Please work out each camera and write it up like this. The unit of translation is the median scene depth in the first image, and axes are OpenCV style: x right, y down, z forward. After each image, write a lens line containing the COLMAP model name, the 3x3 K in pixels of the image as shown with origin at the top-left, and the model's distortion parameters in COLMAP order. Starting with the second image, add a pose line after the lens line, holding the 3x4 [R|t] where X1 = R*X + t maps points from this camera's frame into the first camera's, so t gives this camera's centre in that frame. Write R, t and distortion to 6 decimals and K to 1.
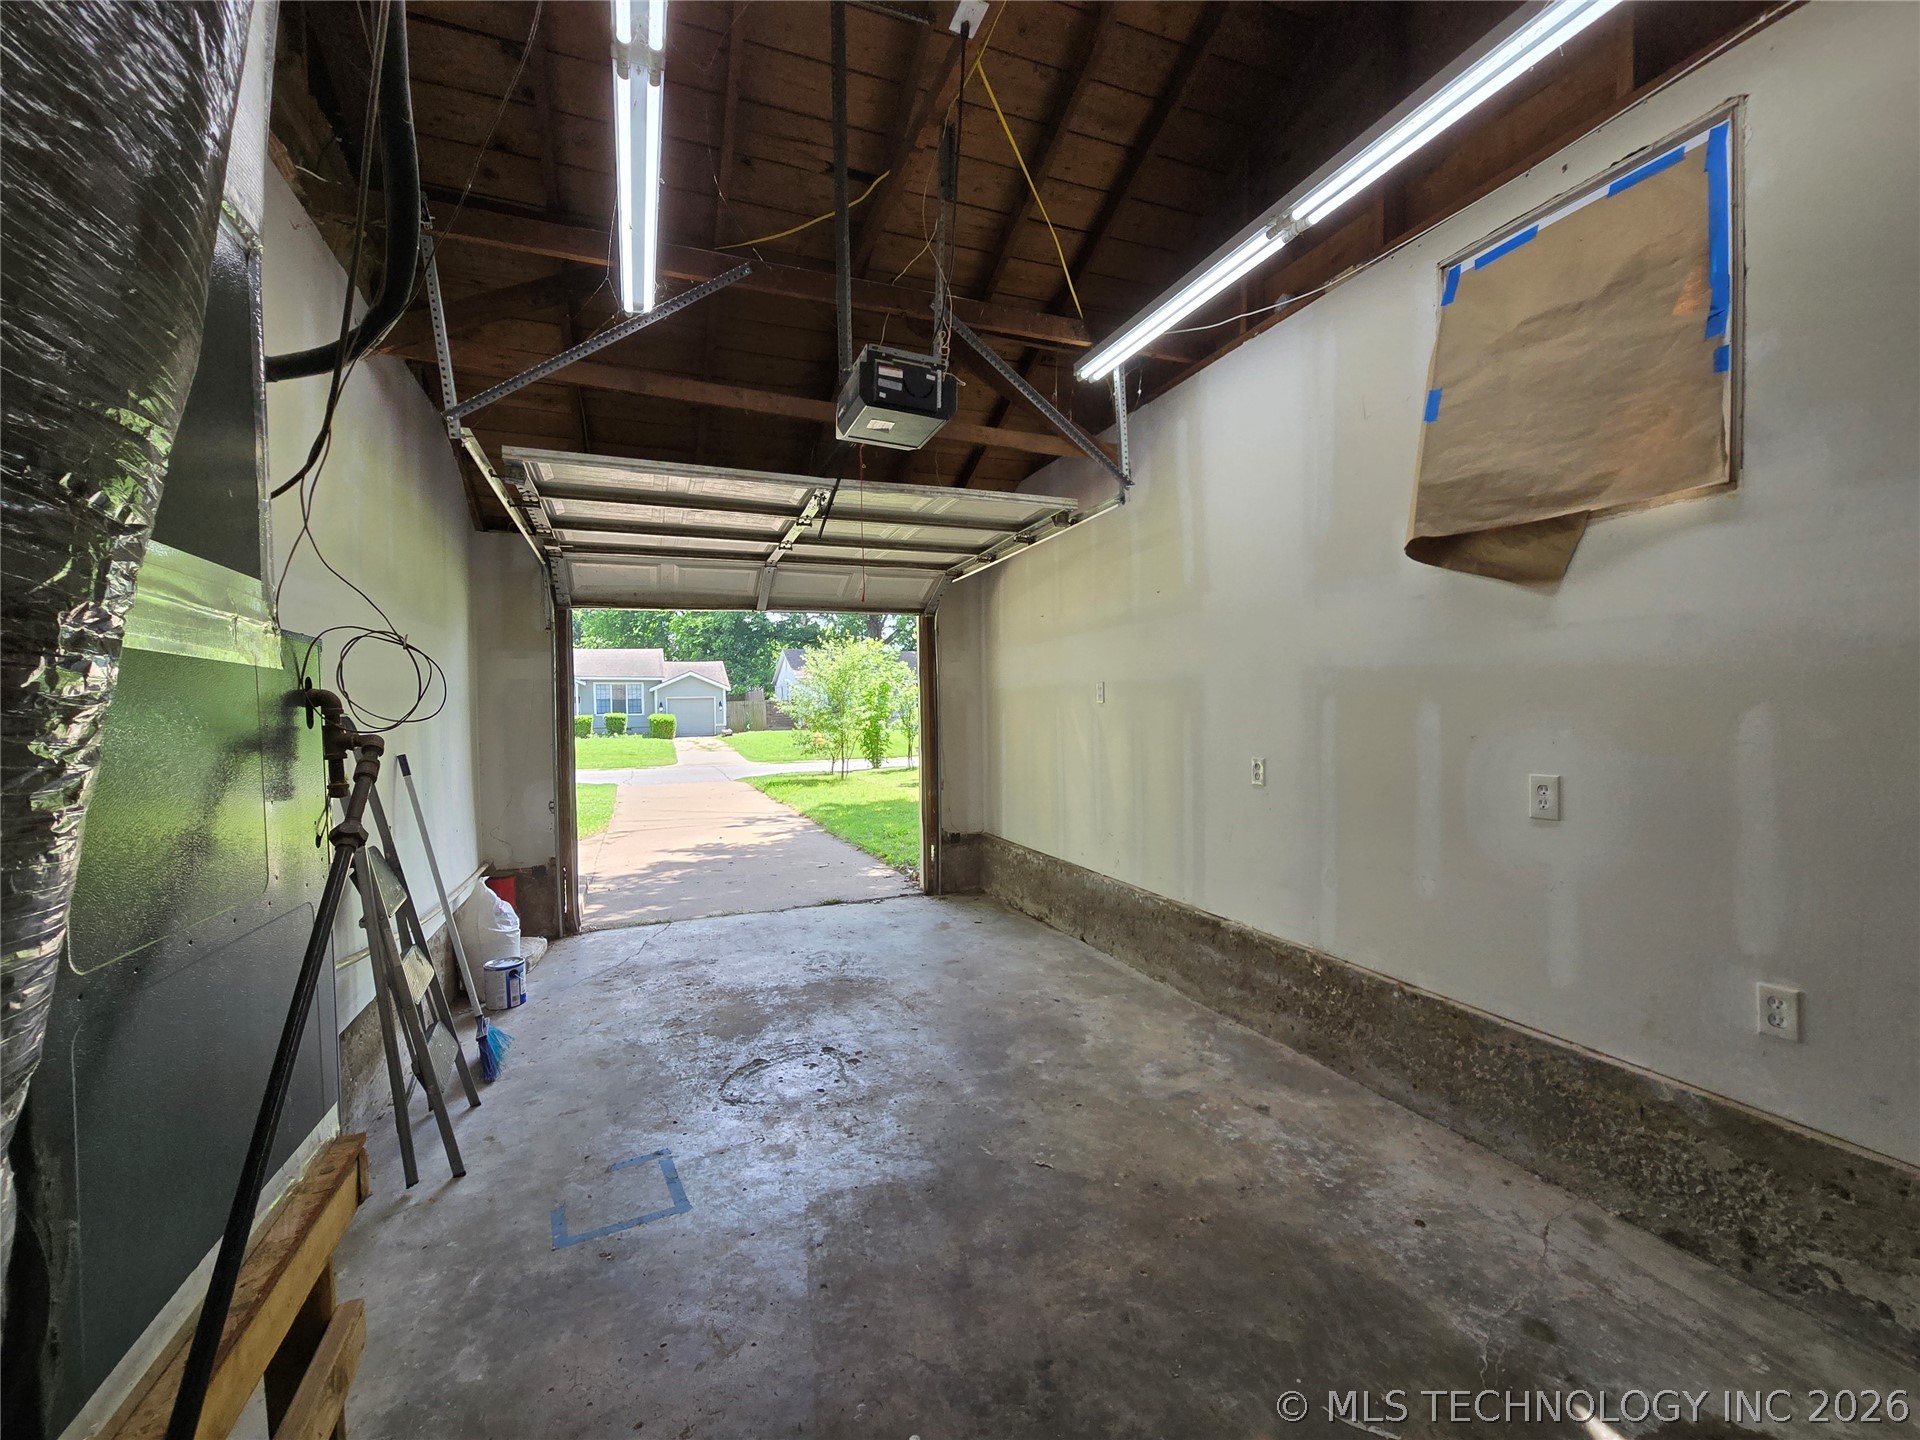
lens RADIAL K [[788.3, 0, 948.7], [0, 788.3, 724.5], [0, 0, 1]] dist [-0.005802, 0.001572]
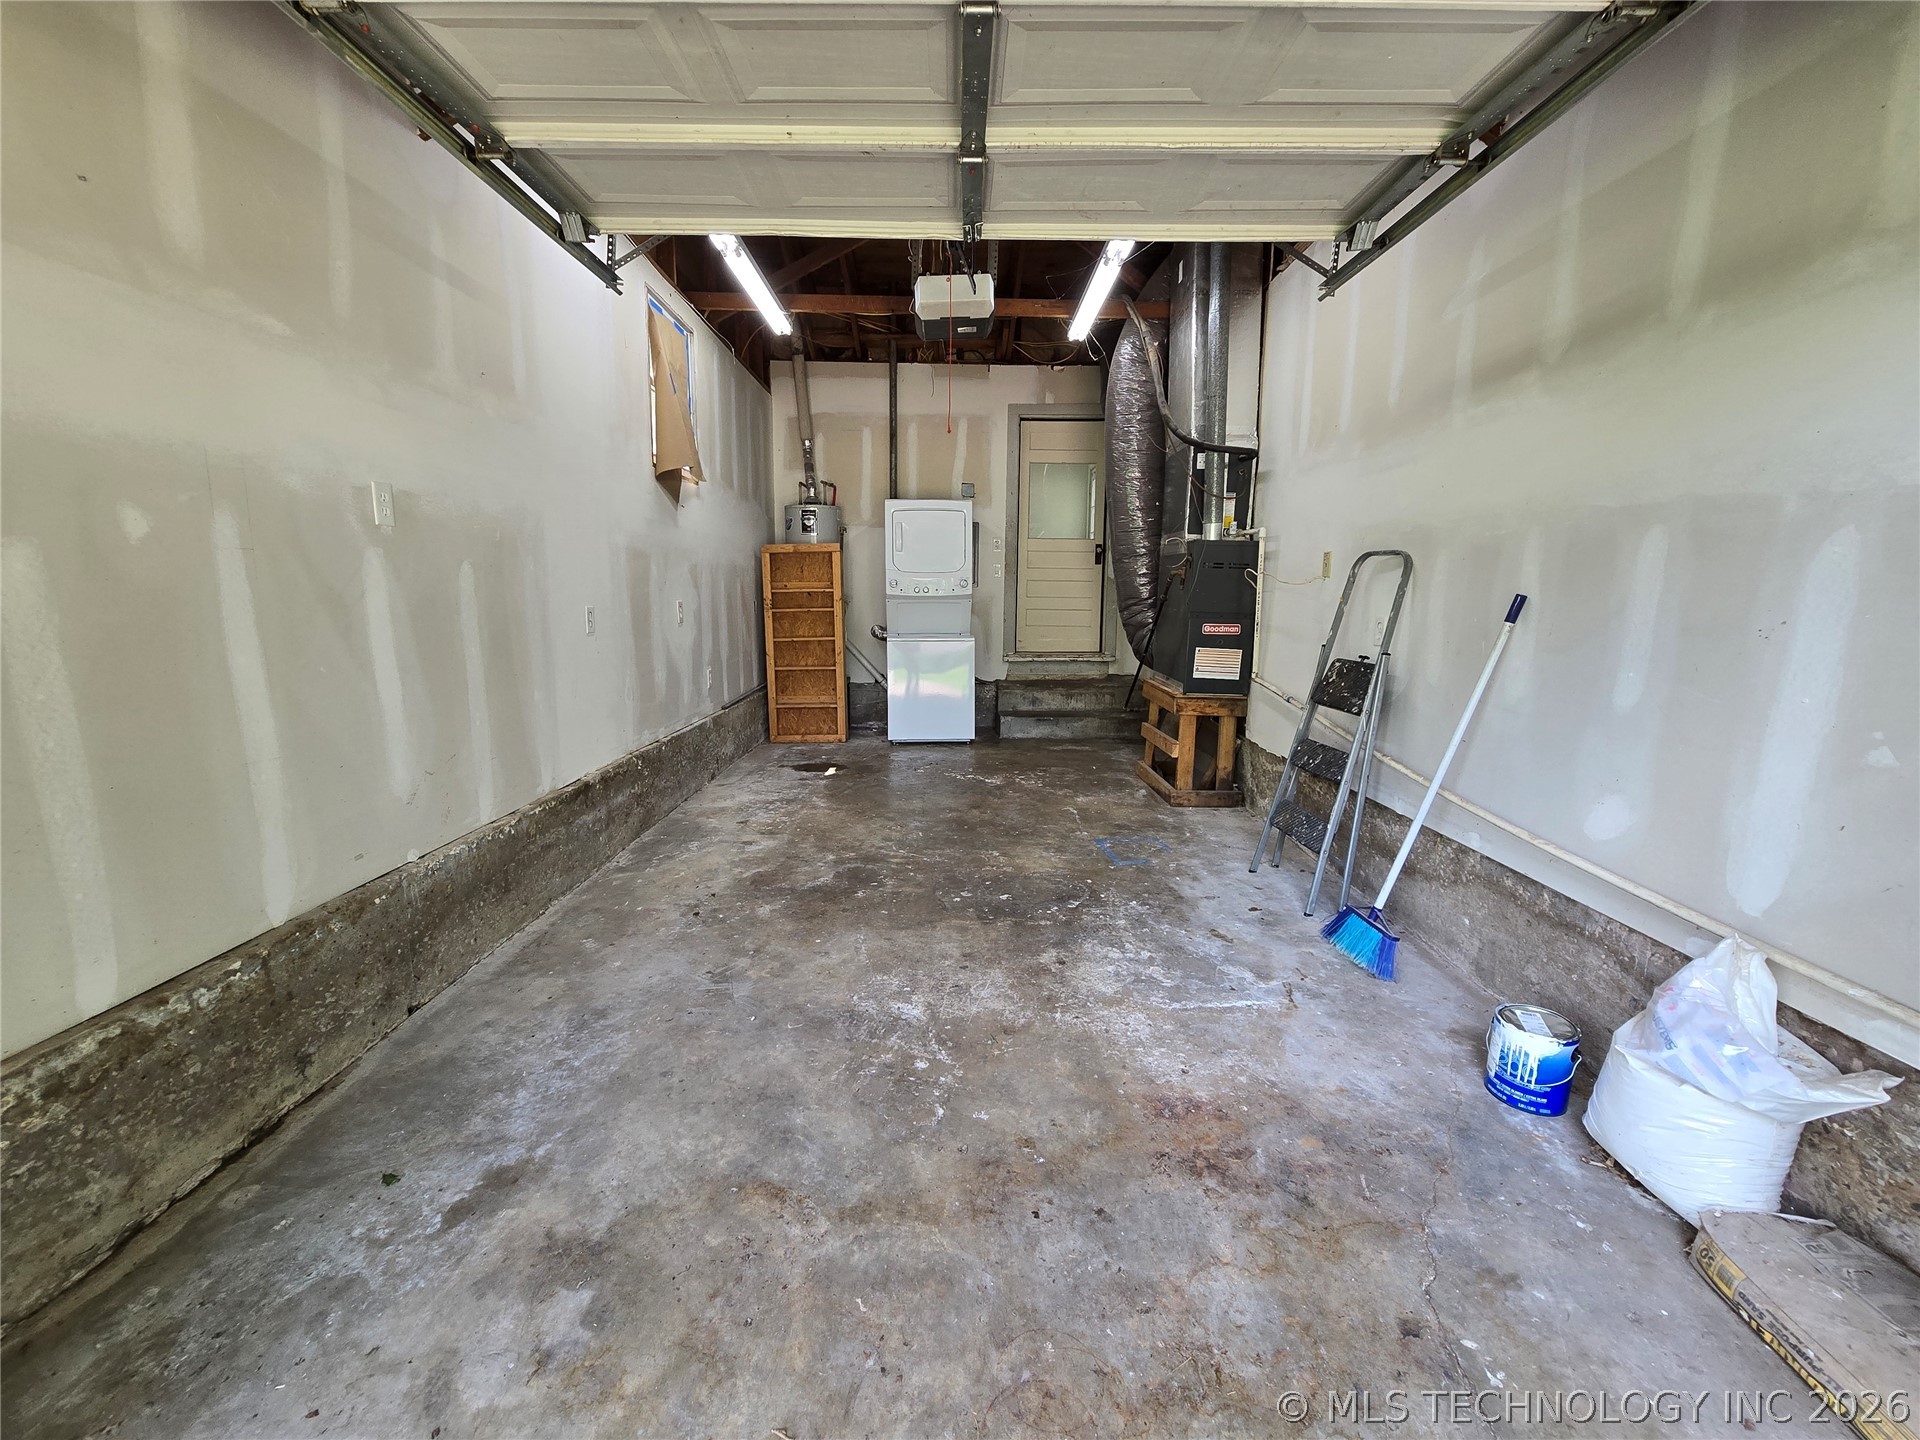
lens RADIAL K [[788.3, 0, 953.3], [0, 788.3, 715.7], [0, 0, 1]] dist [-0.005802, 0.001572]
pose [[-0.932948, -0.044160, 0.357292, -0.424375], [0.016539, 0.986143, 0.165071, 0.019526], [-0.359630, 0.159912, -0.919290, 1.750023]]
